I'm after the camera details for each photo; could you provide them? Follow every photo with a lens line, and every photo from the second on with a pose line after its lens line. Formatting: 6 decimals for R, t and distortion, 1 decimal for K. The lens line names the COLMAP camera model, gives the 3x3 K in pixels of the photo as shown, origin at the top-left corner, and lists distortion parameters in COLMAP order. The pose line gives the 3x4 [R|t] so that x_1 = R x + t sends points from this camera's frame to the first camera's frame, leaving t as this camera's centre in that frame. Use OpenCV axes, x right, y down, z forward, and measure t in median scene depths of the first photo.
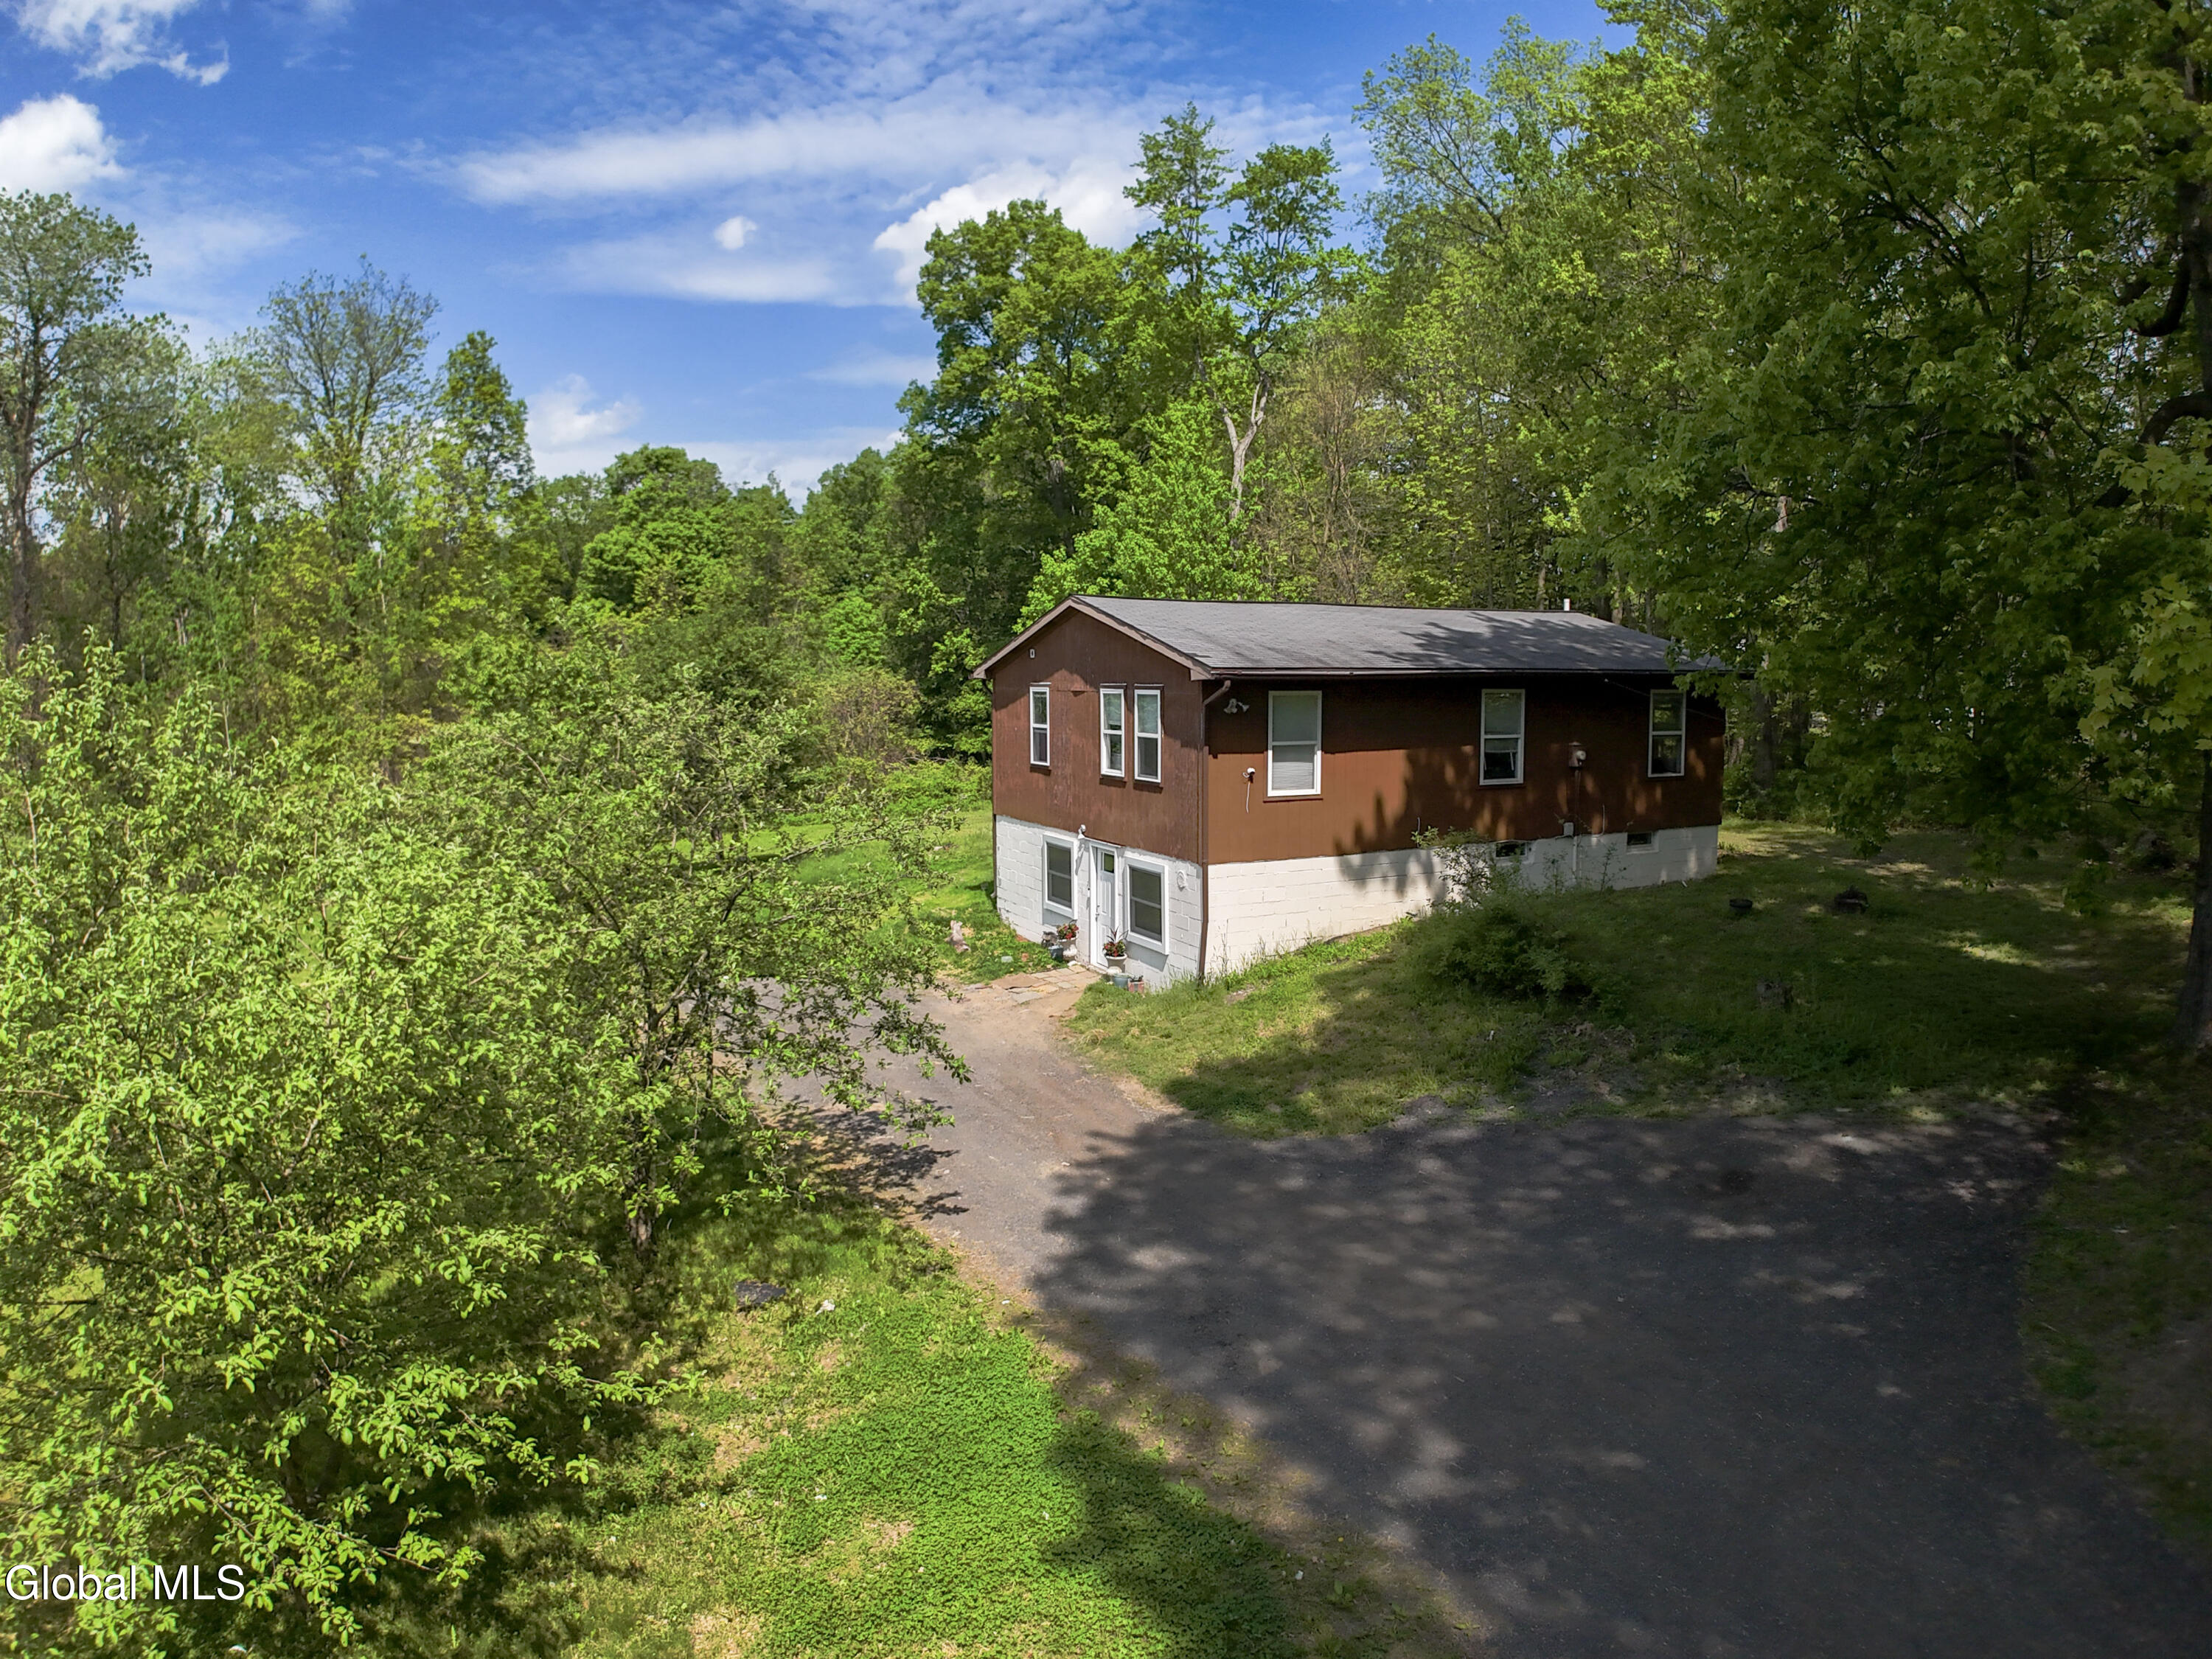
lens RADIAL K [[1368.5, 0, 1095.8], [0, 1368.5, 839.3], [0, 0, 1]] dist [-0.135233, 0.001407]
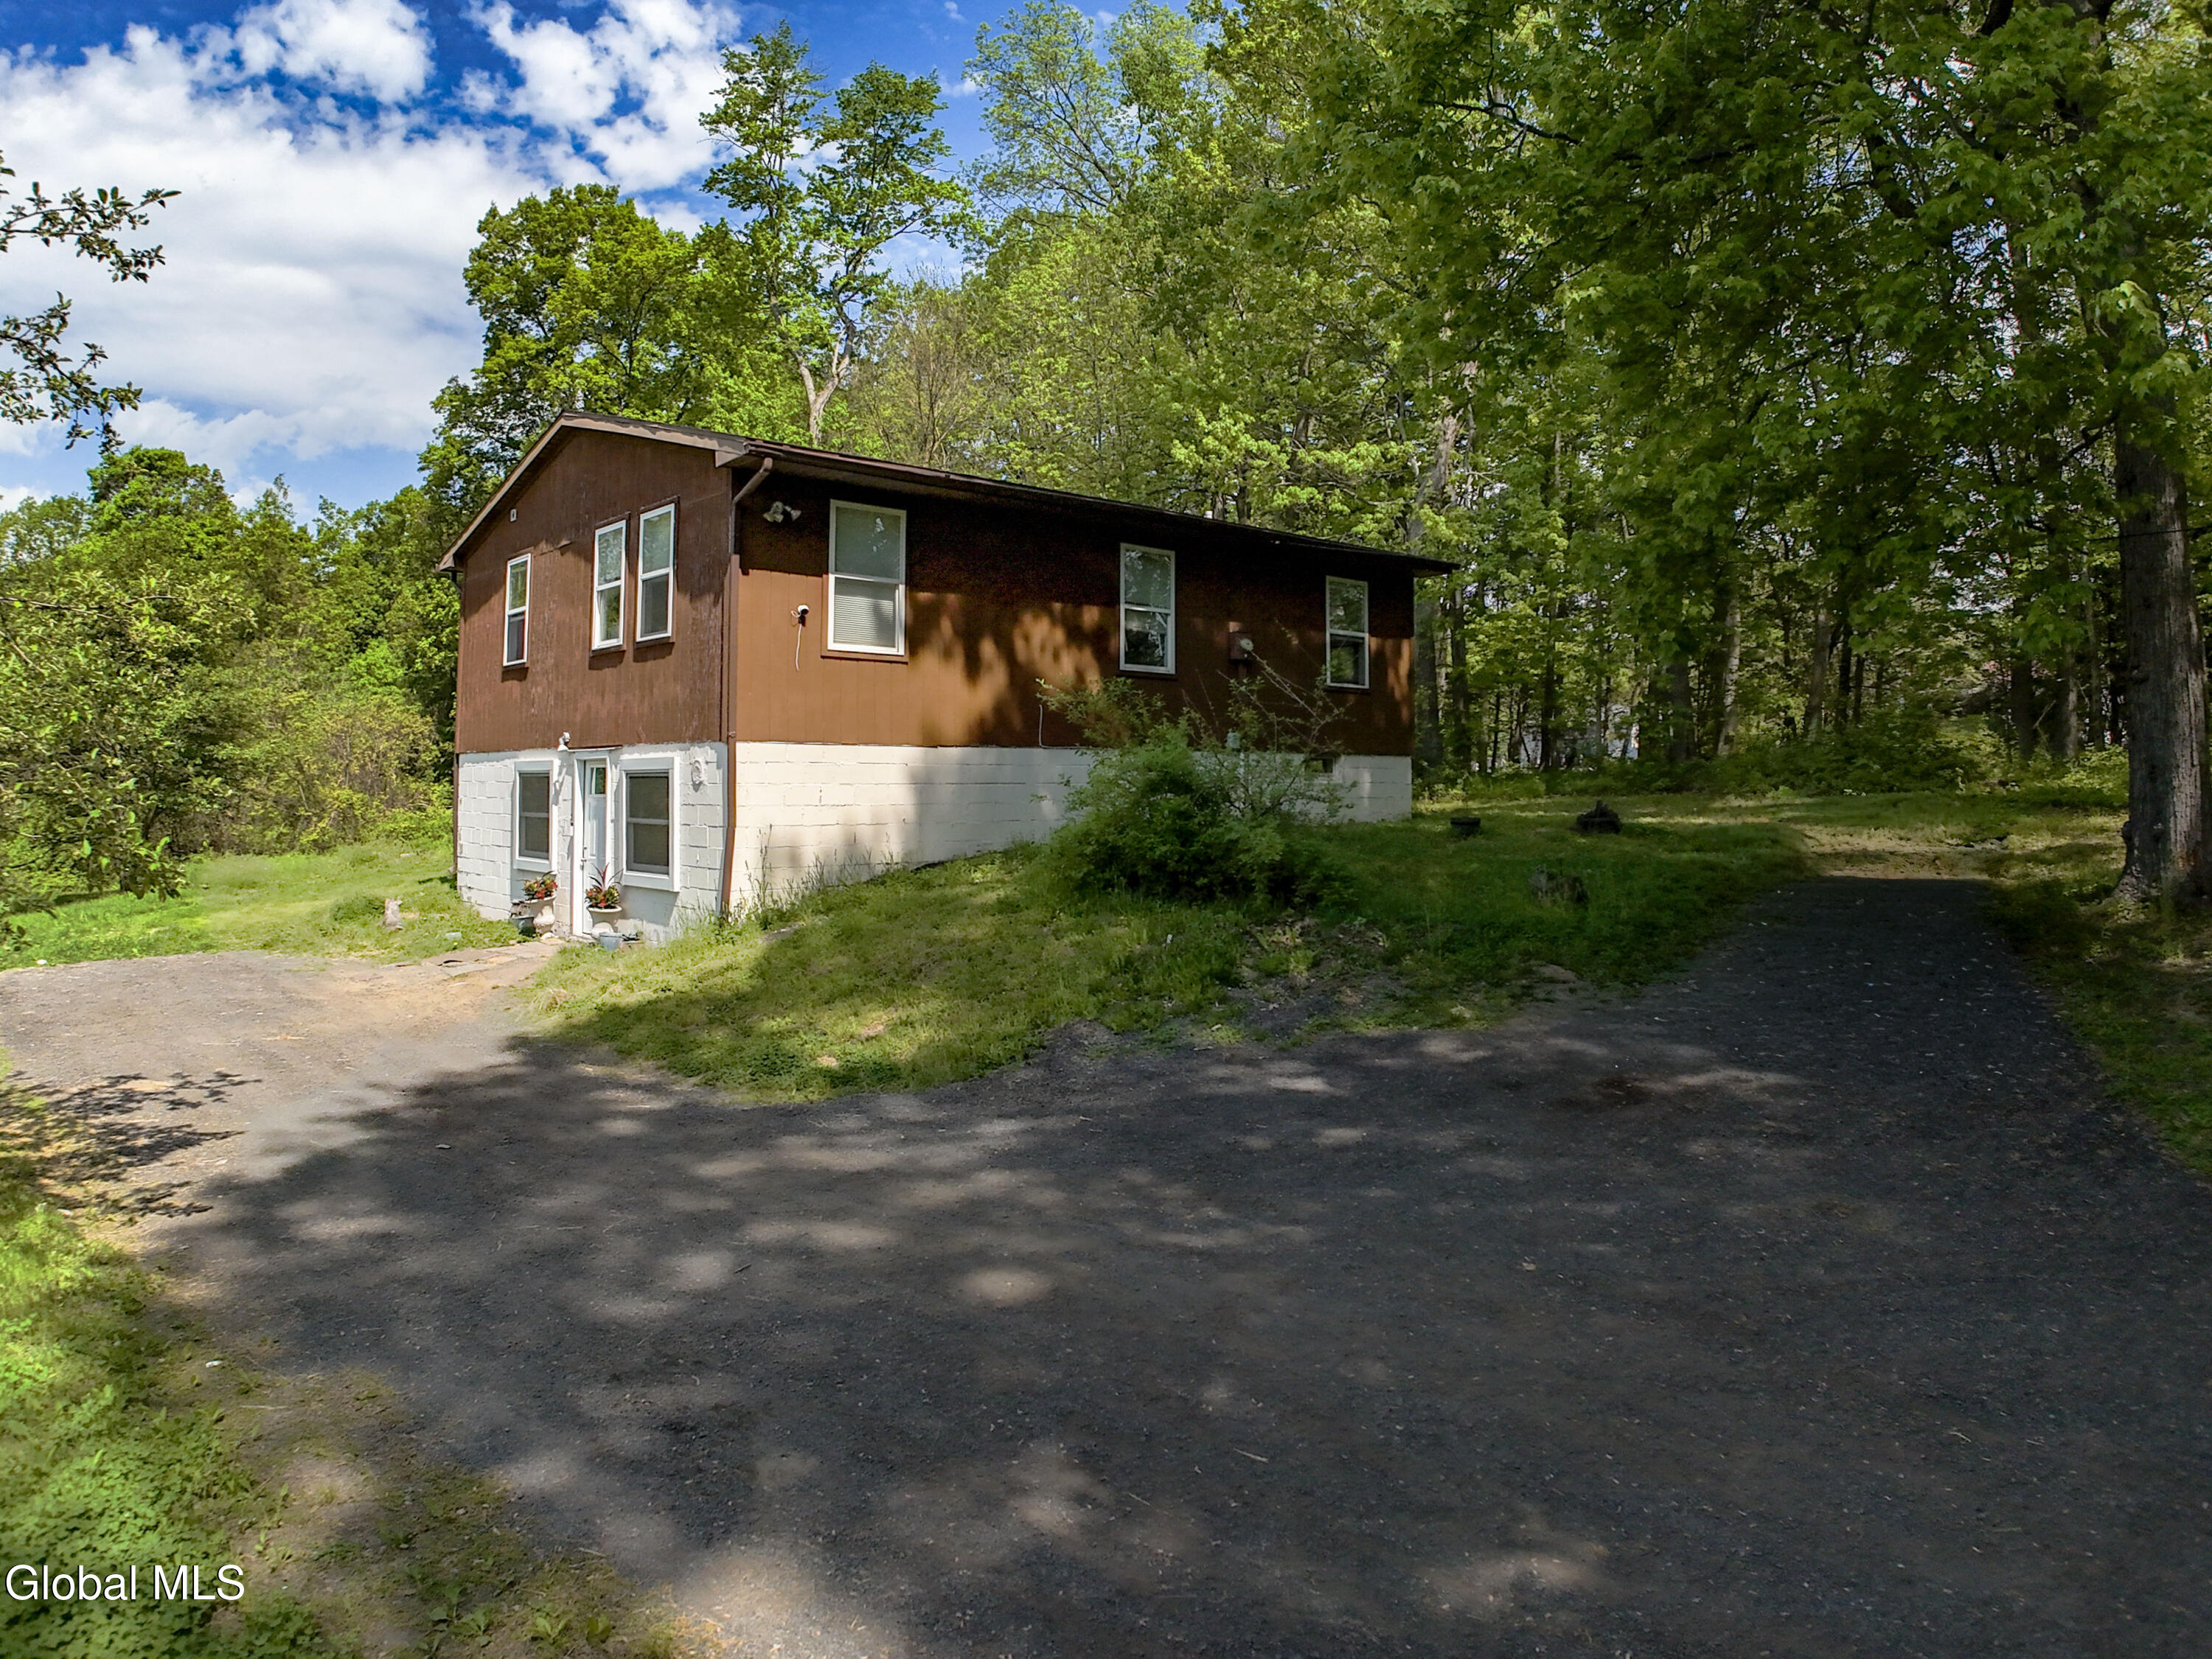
lens RADIAL K [[1368.5, 0, 1095.8], [0, 1368.5, 839.3], [0, 0, 1]] dist [-0.135233, 0.001407]
pose [[0.954877, 0.021441, 0.296226, 0.046267], [0.008806, 0.994908, -0.100398, 0.111816], [-0.296870, 0.098476, 0.949827, 0.268682]]
